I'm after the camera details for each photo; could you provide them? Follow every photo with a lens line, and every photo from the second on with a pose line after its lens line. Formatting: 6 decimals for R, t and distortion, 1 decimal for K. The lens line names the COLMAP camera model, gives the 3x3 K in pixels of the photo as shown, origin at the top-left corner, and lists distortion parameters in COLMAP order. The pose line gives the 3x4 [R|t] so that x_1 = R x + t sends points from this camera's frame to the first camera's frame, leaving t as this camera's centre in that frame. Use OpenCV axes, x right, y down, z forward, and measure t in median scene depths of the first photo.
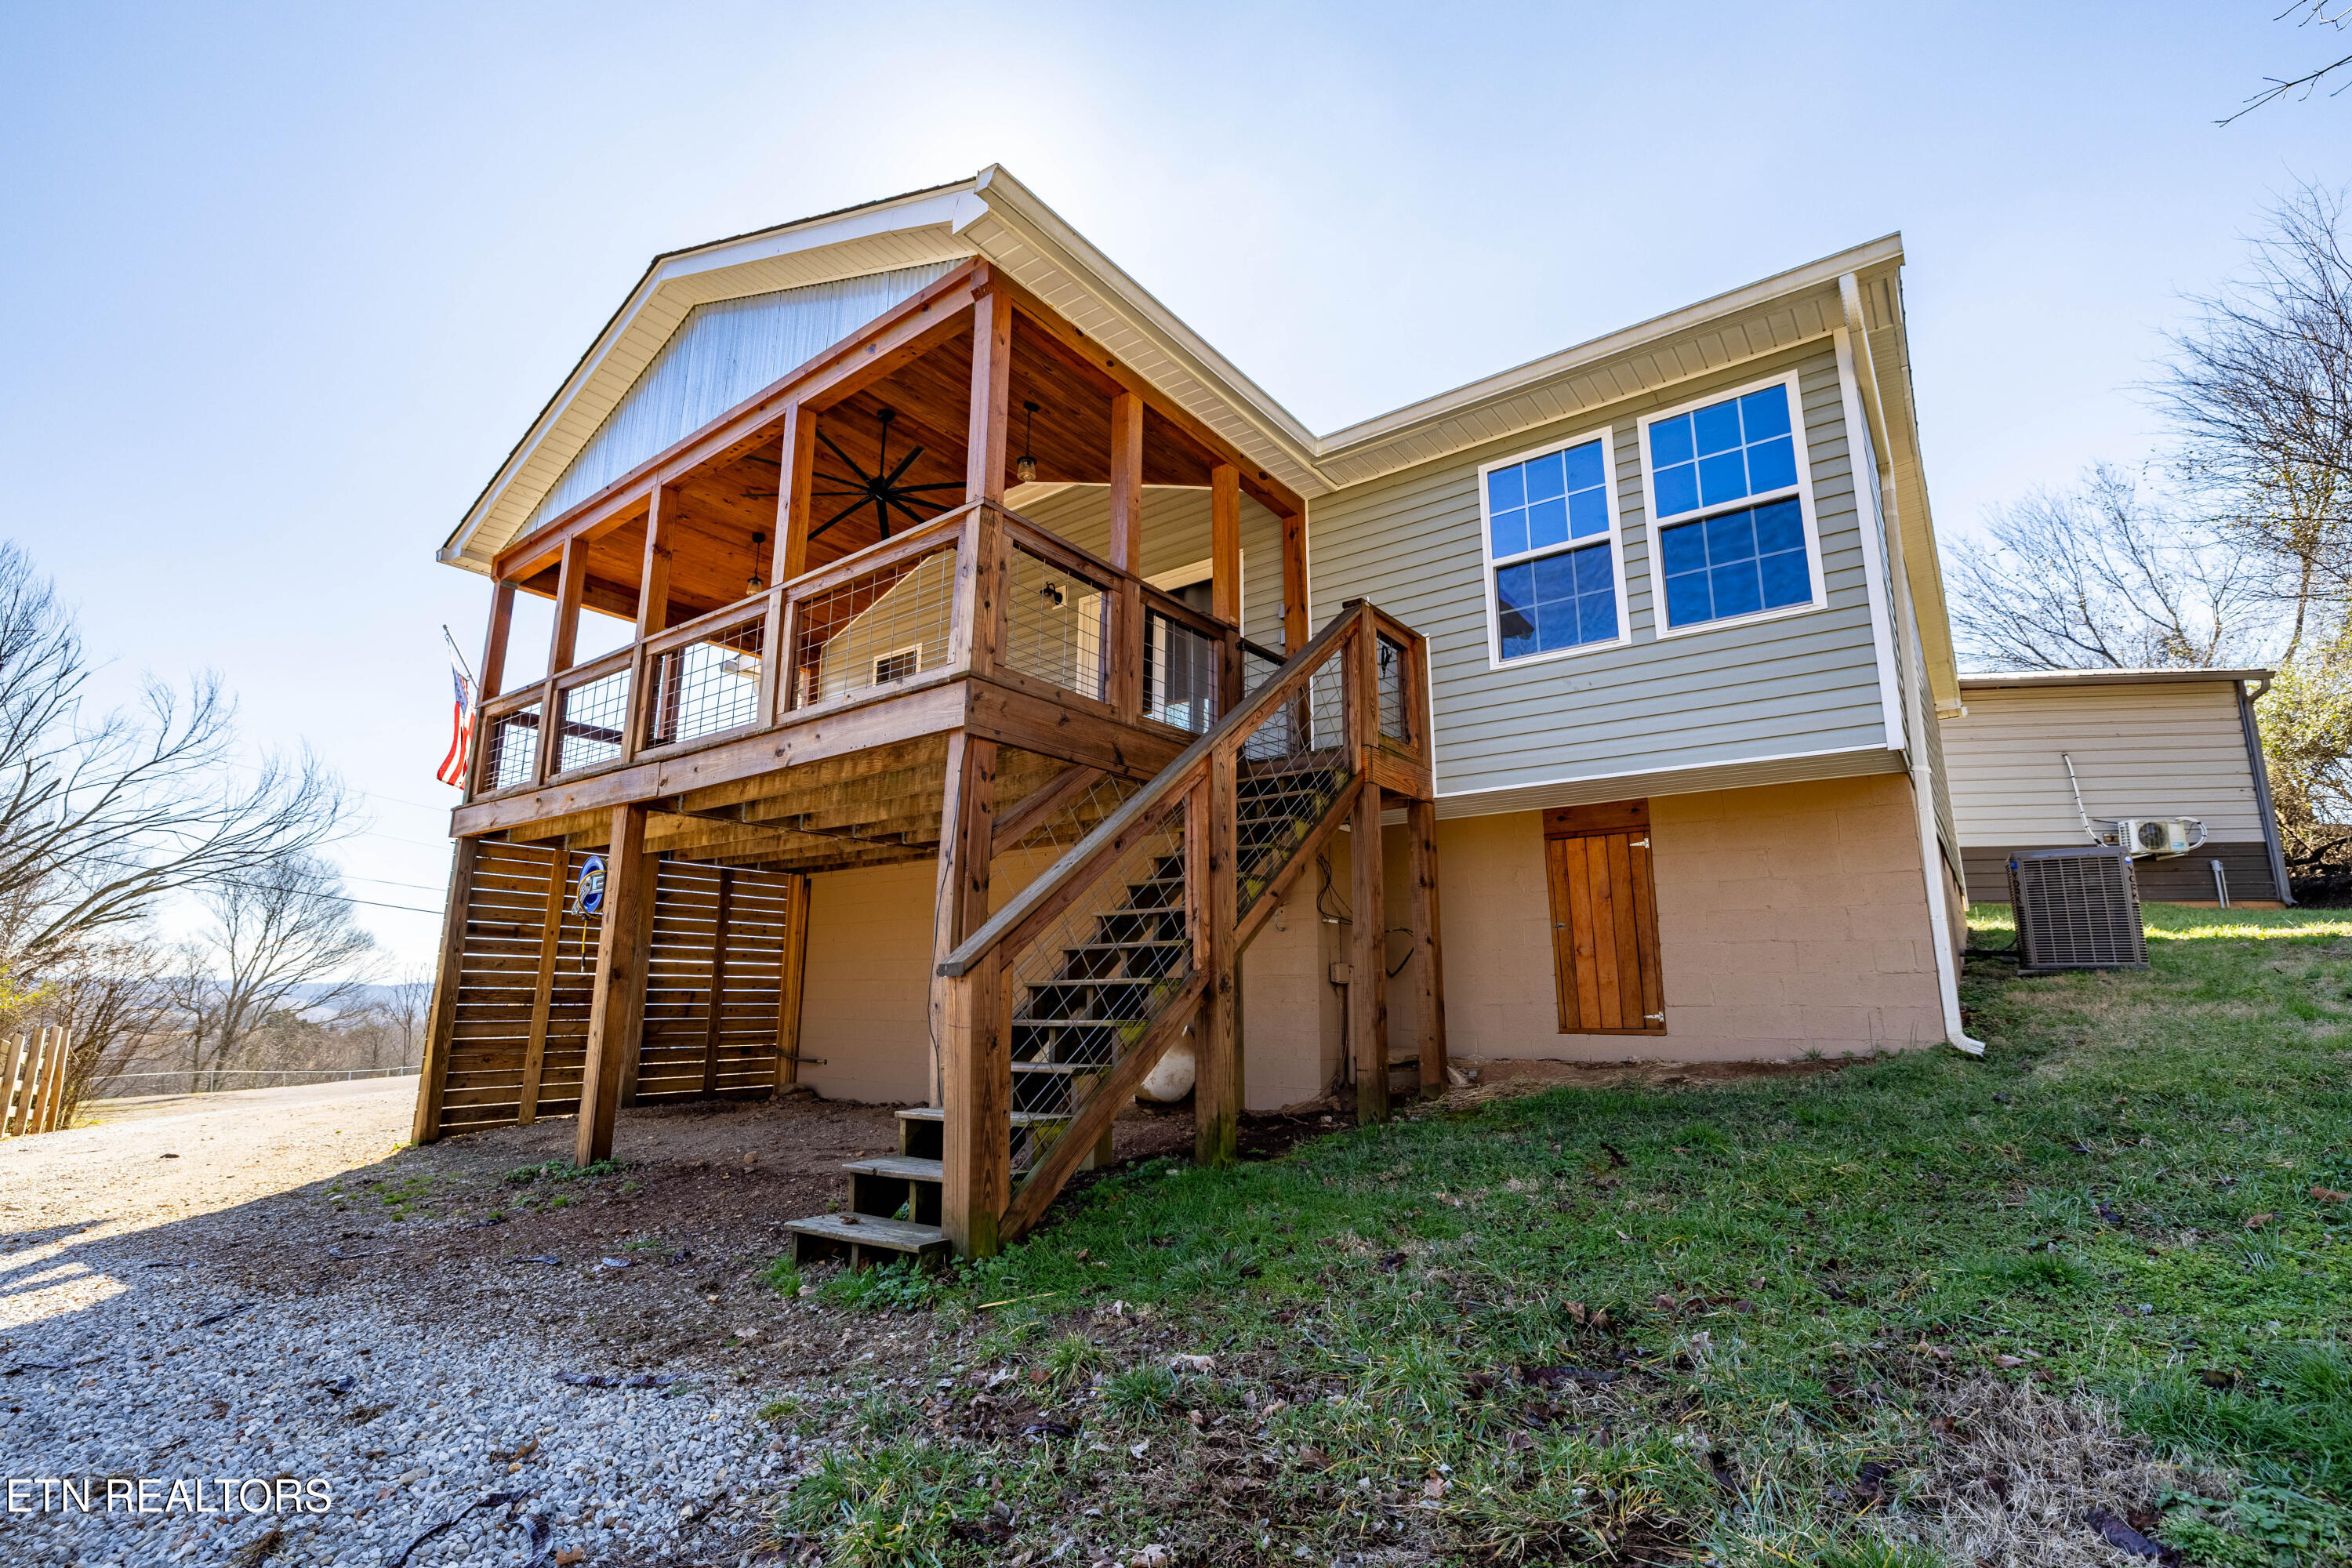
lens RADIAL K [[1028.5, 0, 1174.3], [0, 1028.5, 765.6], [0, 0, 1]] dist [-0.002526, 0.000125]
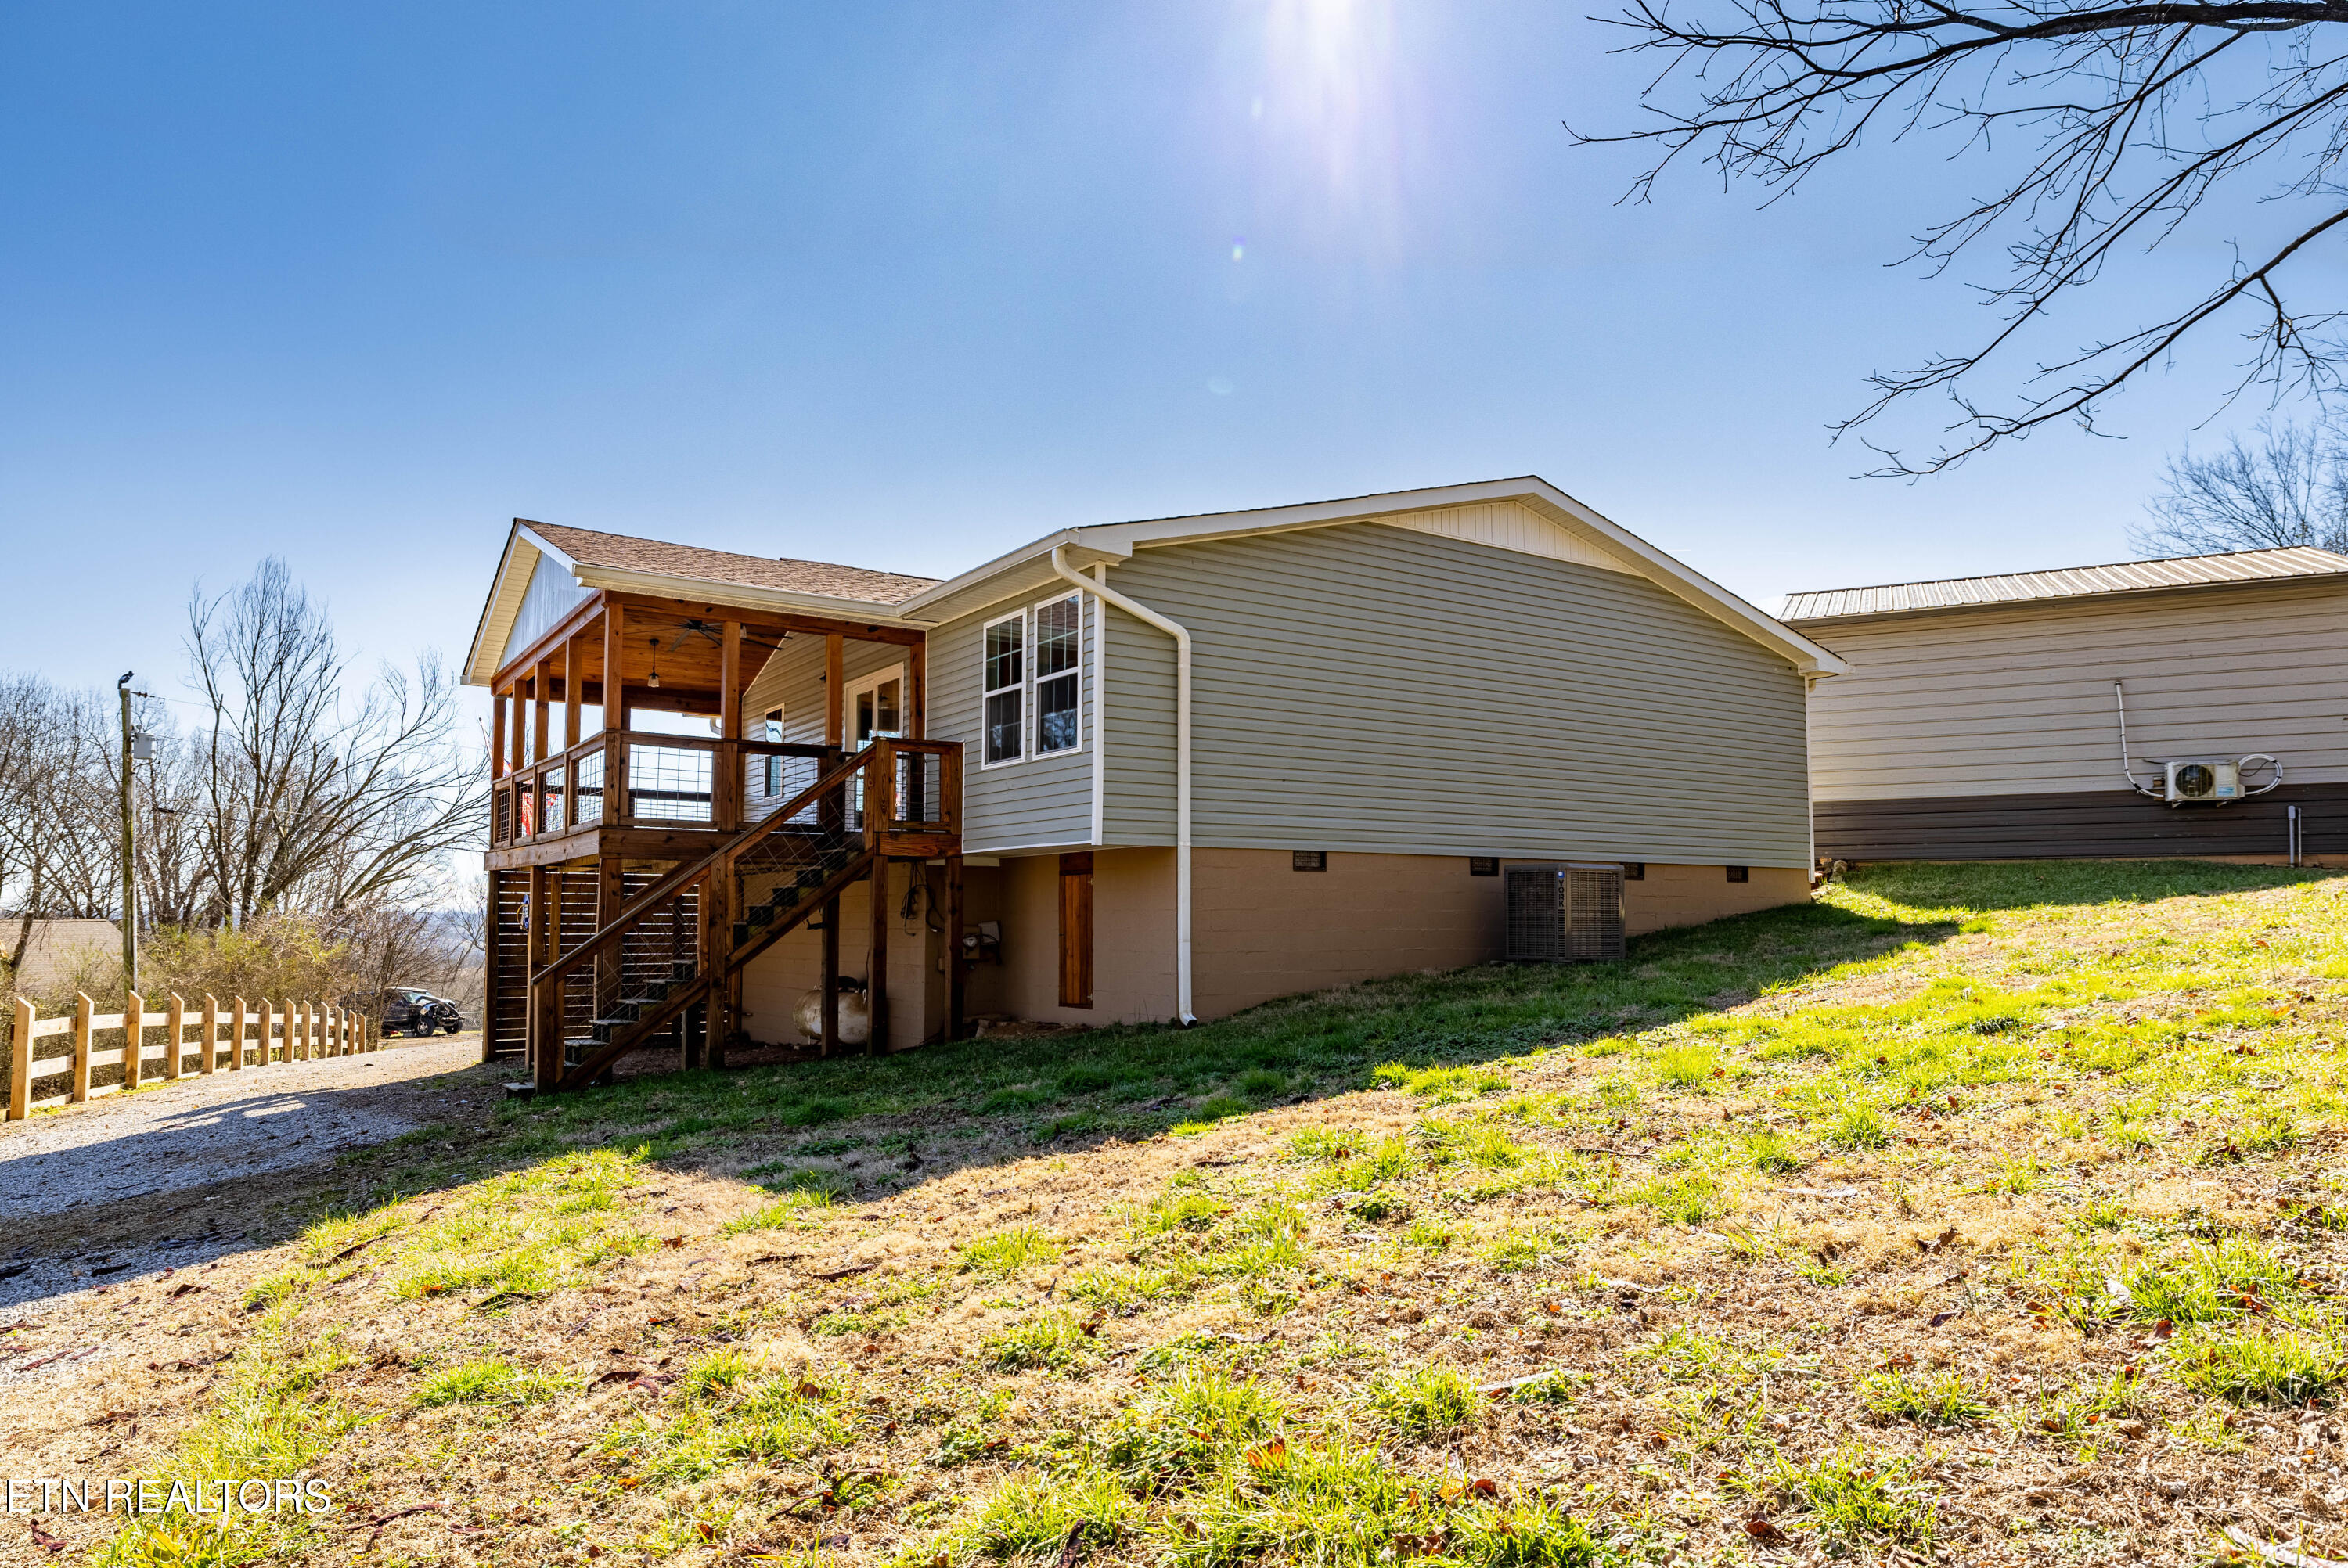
lens RADIAL K [[1429.0, 0, 1175.3], [0, 1429.0, 803.5], [0, 0, 1]] dist [-0.000693, -0.000045]
pose [[0.948469, -0.030557, -0.315393, 0.917543], [0.072966, 0.989653, 0.123544, -0.209875], [0.308354, -0.140191, 0.940885, -0.655965]]
